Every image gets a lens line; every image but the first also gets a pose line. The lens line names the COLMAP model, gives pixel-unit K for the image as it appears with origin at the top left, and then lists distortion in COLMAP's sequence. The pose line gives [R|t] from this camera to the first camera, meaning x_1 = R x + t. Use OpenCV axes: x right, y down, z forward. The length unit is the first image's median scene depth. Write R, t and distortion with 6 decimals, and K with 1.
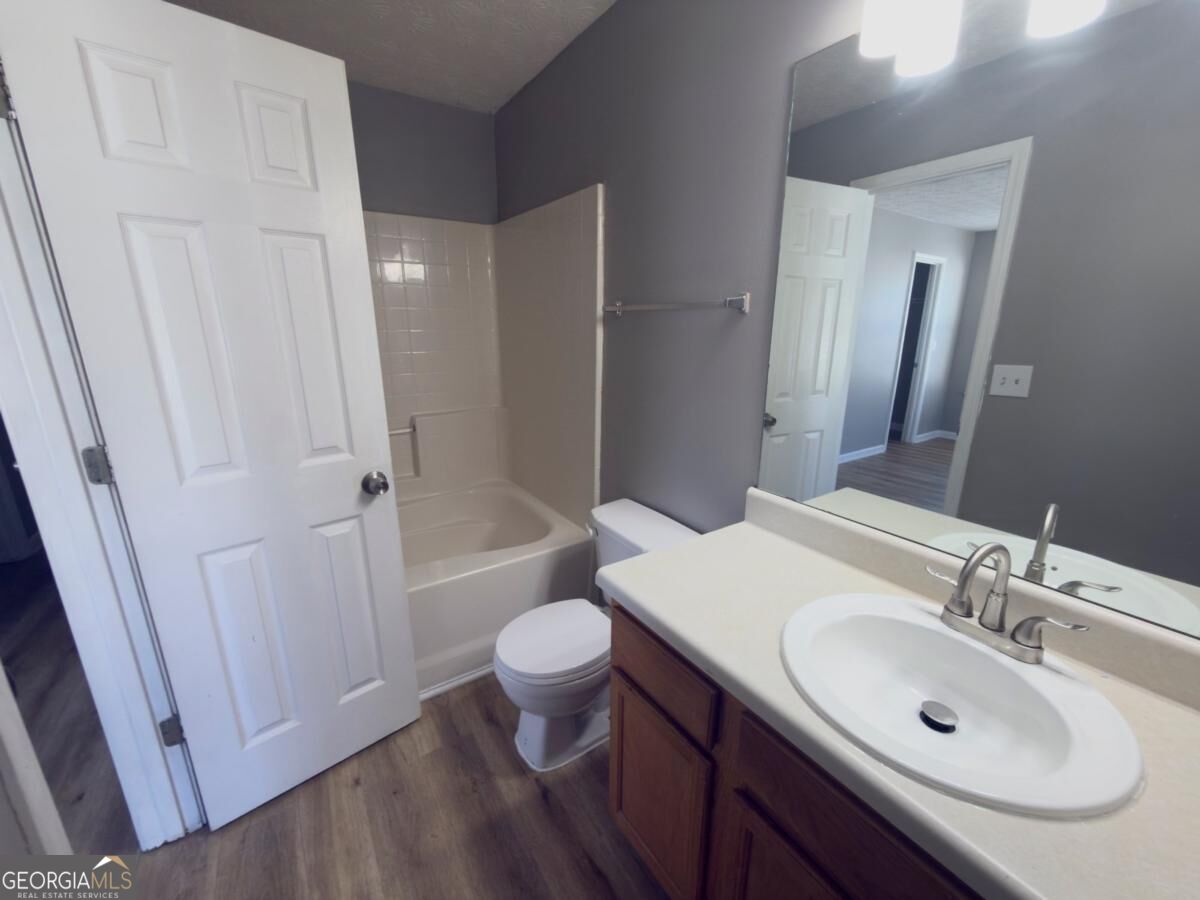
lens RADIAL K [[478.5, 0, 603.3], [0, 478.5, 448.9], [0, 0, 1]] dist [-0.002088, 0.000276]
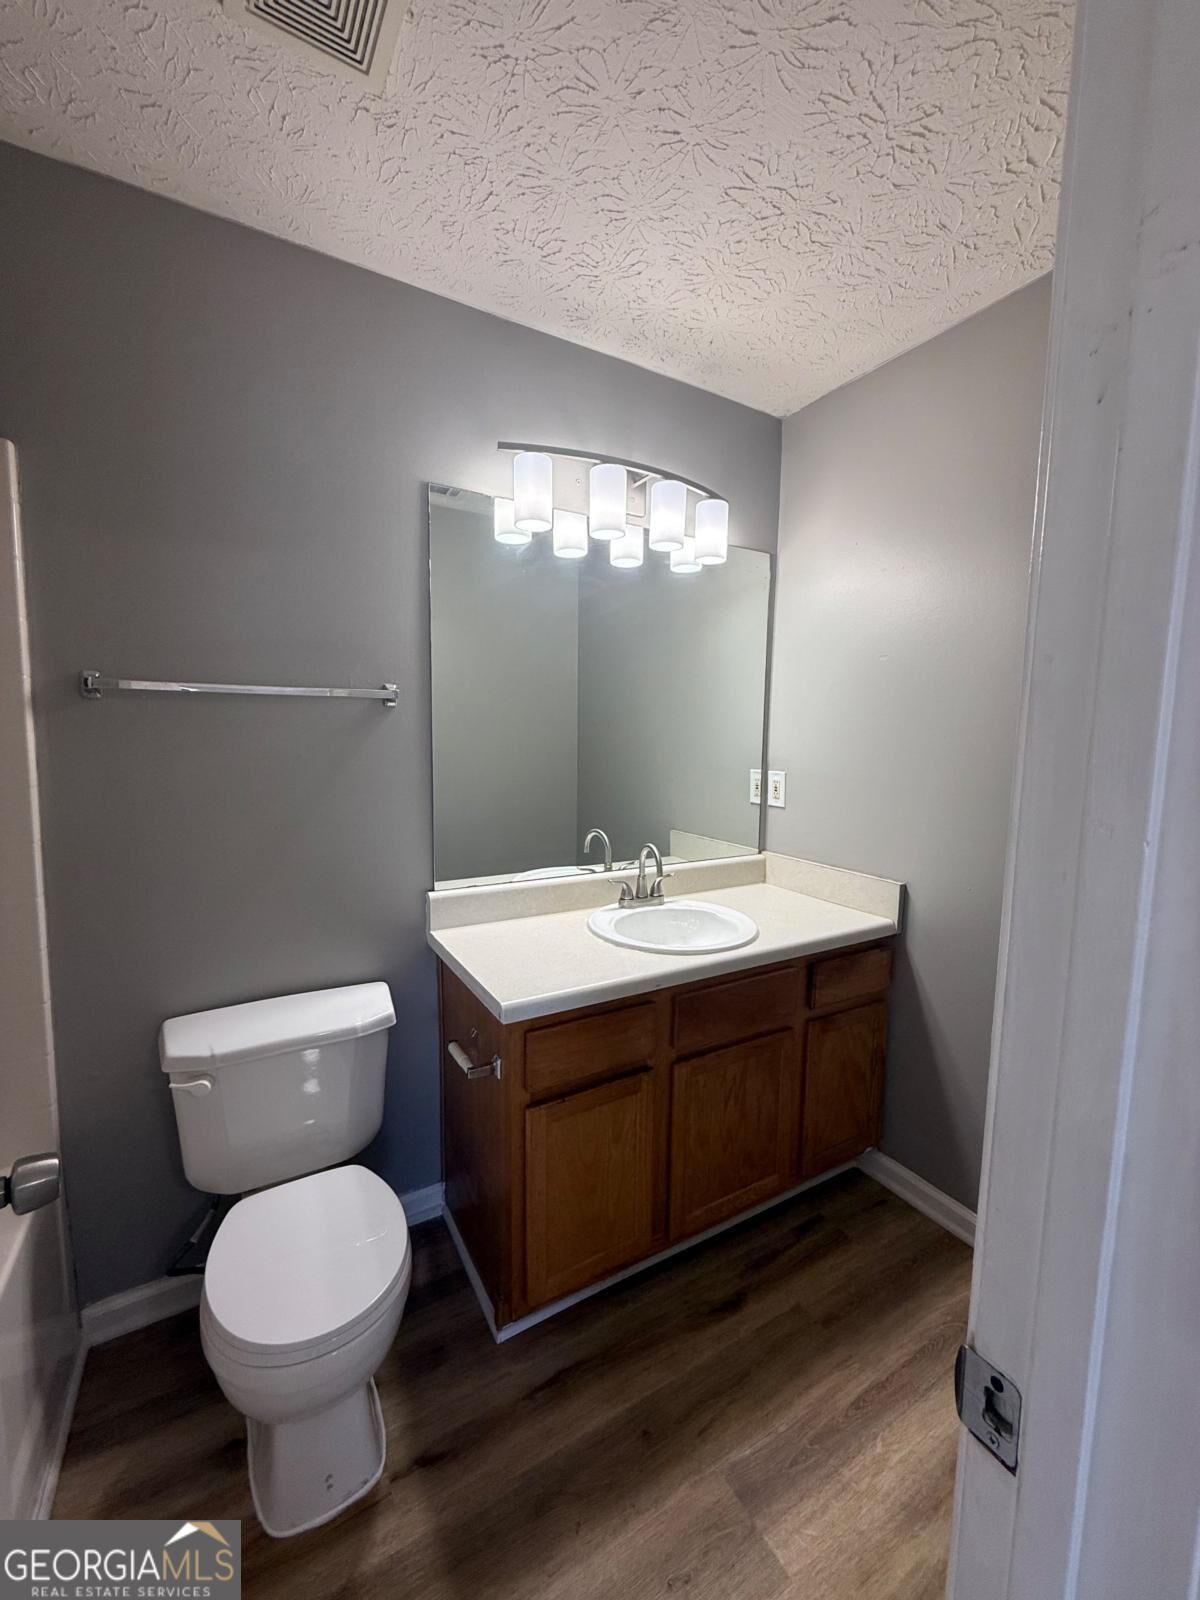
lens RADIAL K [[638.1, 0, 594.7], [0, 638.1, 801.9], [0, 0, 1]] dist [-0.002088, 0.000276]
pose [[0.062713, -0.101529, 0.992854, -0.950812], [0.241039, 0.966904, 0.083650, -0.121999], [-0.968487, 0.234071, 0.085110, 0.603327]]
